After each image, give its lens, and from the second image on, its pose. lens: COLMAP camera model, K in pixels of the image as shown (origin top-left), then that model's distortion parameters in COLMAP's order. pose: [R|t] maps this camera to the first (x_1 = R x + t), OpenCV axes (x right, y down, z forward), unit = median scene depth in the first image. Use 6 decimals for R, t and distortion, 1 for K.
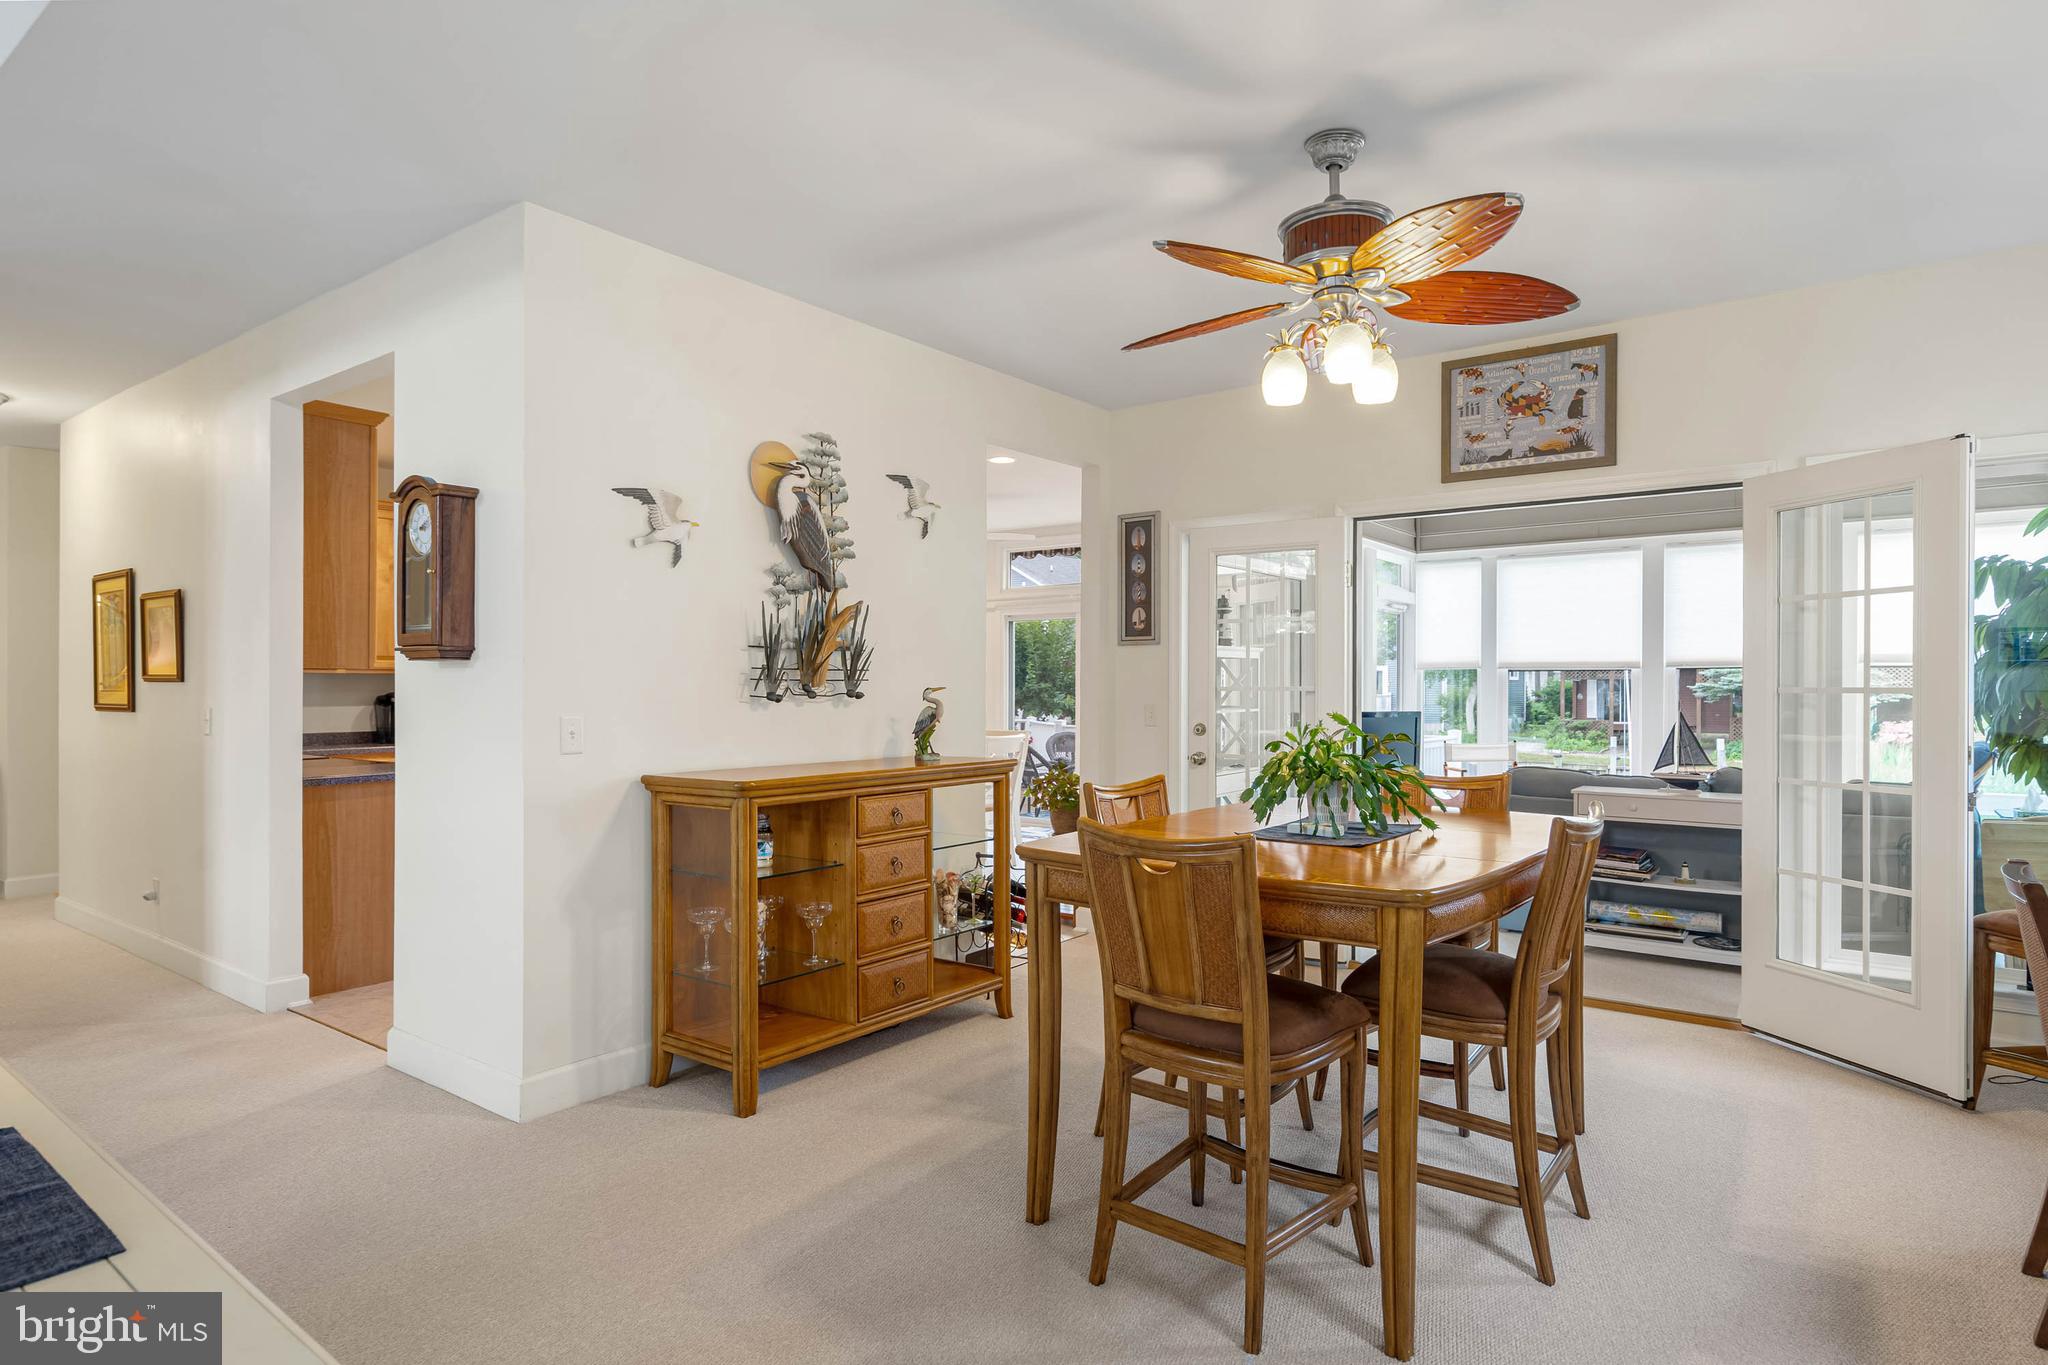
lens RADIAL K [[1125.1, 0, 1018.6], [0, 1125.1, 690.5], [0, 0, 1]] dist [0.002262, 0.003014]
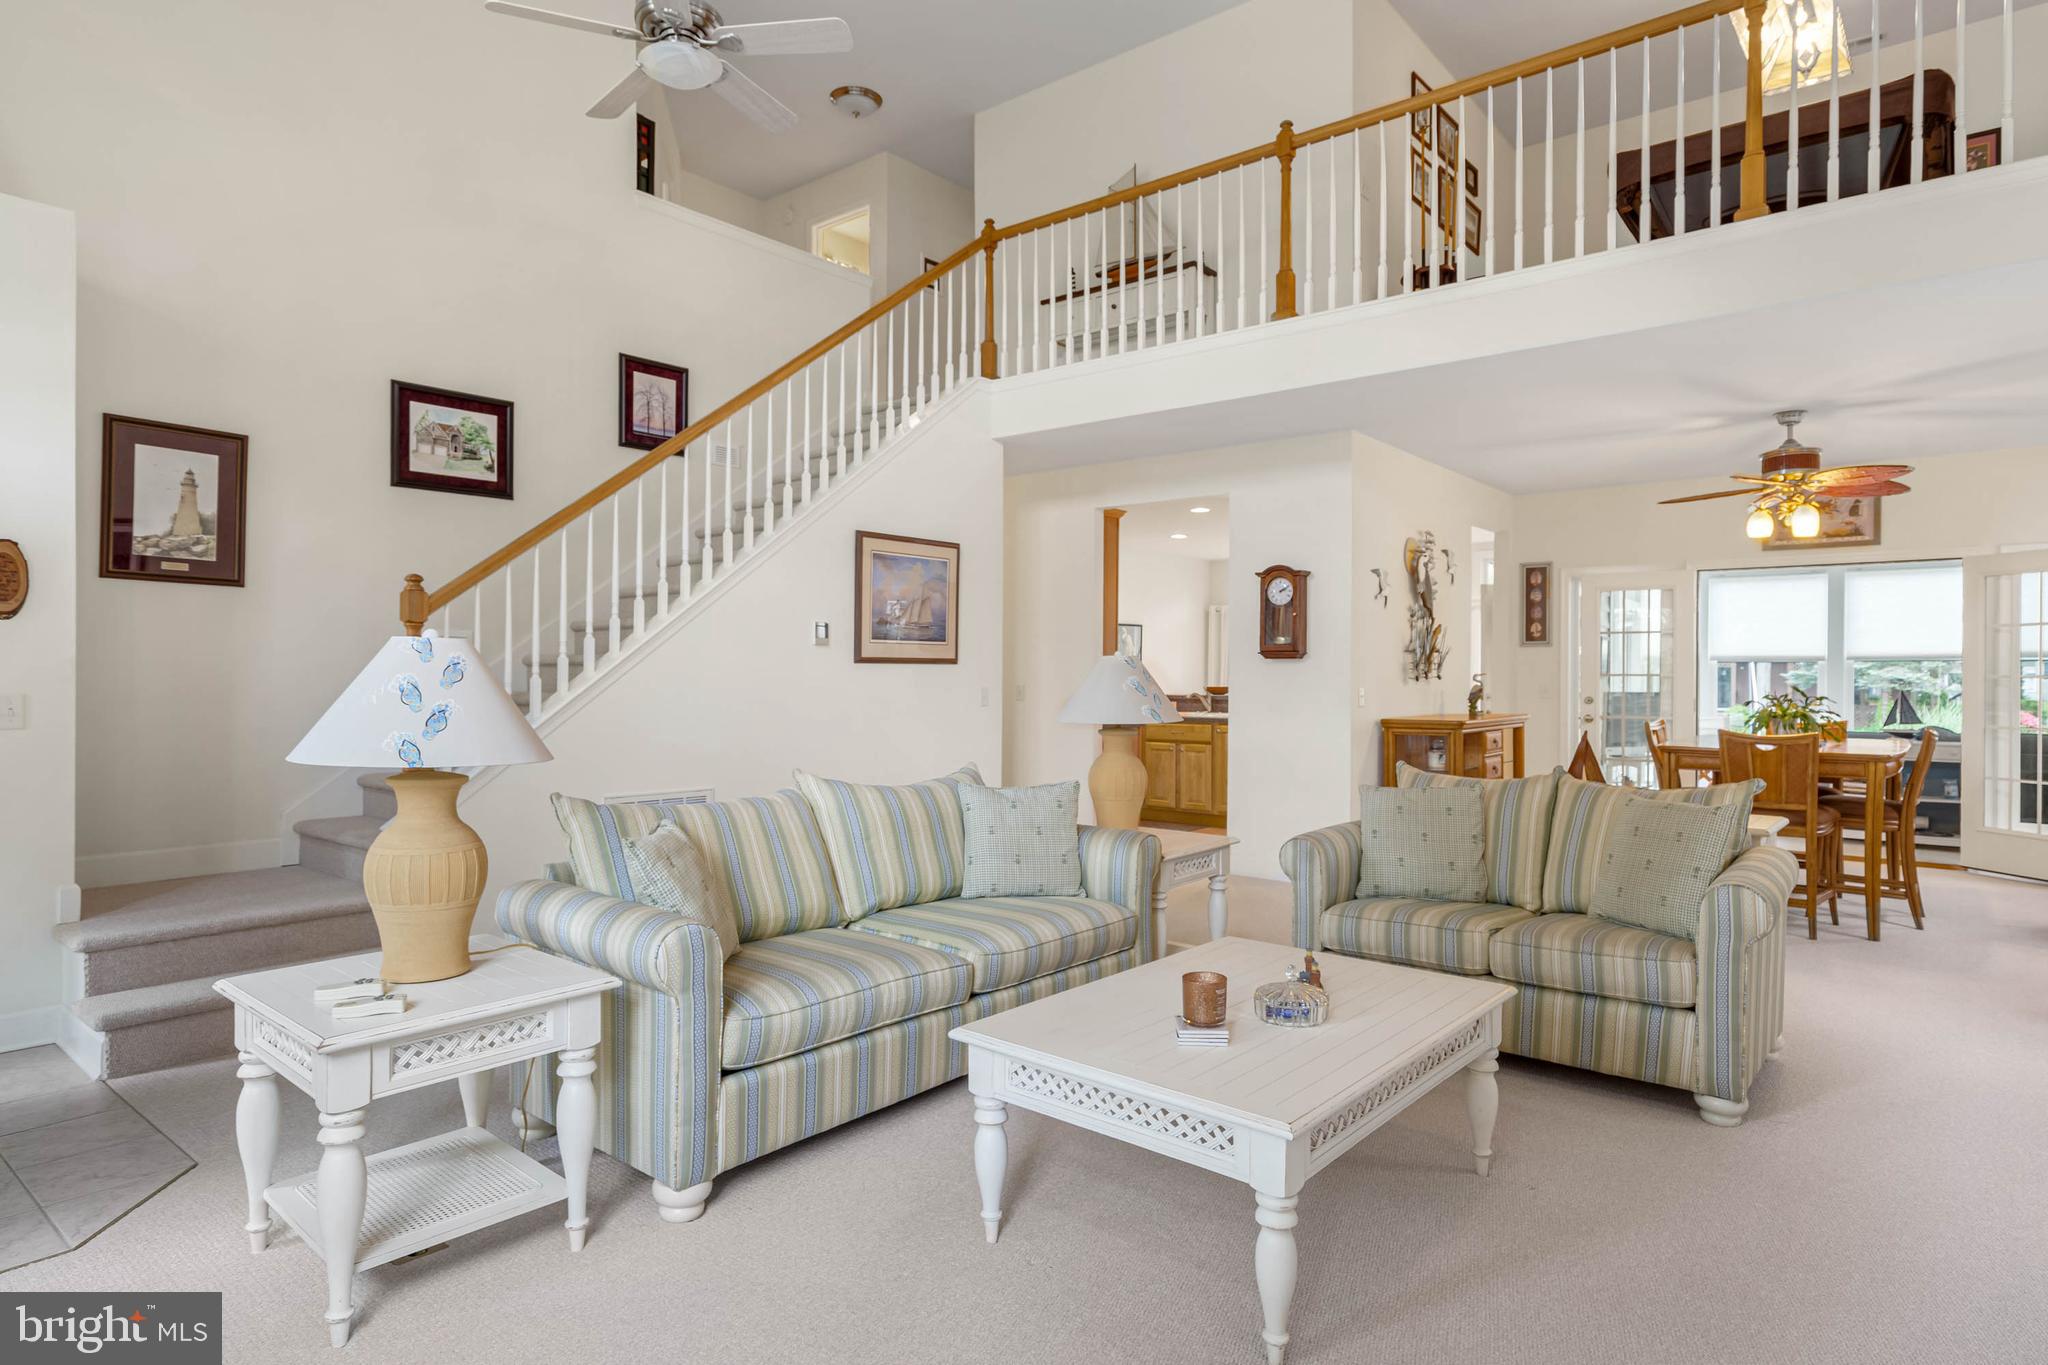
lens RADIAL K [[1125.1, 0, 1029.6], [0, 1125.1, 680.2], [0, 0, 1]] dist [0.002262, 0.003014]
pose [[0.999463, 0.003428, -0.032598, -0.749675], [-0.003317, 0.999988, 0.003465, 0.004073], [0.032609, -0.003355, 0.999463, -0.804258]]
